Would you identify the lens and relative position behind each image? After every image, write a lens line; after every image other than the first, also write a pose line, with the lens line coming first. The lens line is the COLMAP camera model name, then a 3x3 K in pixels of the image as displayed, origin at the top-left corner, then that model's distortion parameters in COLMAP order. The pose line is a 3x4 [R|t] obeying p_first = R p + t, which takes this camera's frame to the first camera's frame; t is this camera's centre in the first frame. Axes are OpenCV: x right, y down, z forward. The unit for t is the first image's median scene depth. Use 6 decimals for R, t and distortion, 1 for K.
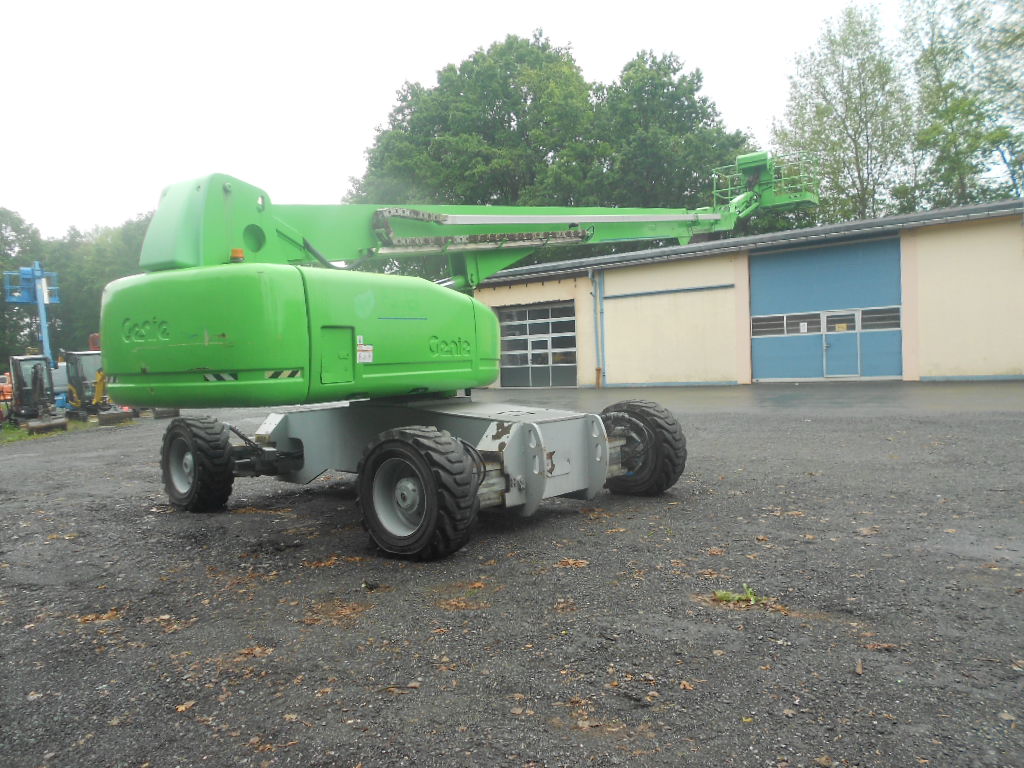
lens RADIAL K [[825.3, 0, 512.0], [0, 825.3, 384.0], [0, 0, 1]] dist [-0.003179, -0.004324]
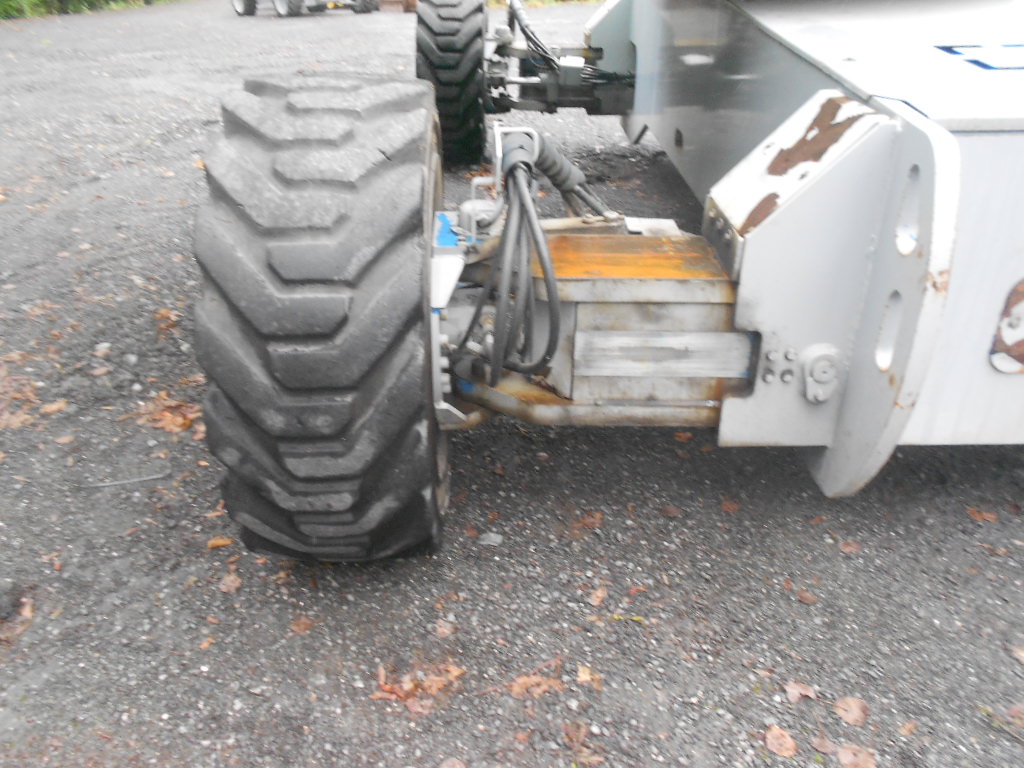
lens RADIAL K [[825.3, 0, 512.0], [0, 825.3, 384.0], [0, 0, 1]] dist [-0.003179, -0.004324]
pose [[0.659866, 0.383489, -0.646153, 0.109751], [-0.025985, 0.871083, 0.490448, 0.005106], [0.750934, -0.306839, 0.584763, 0.790845]]
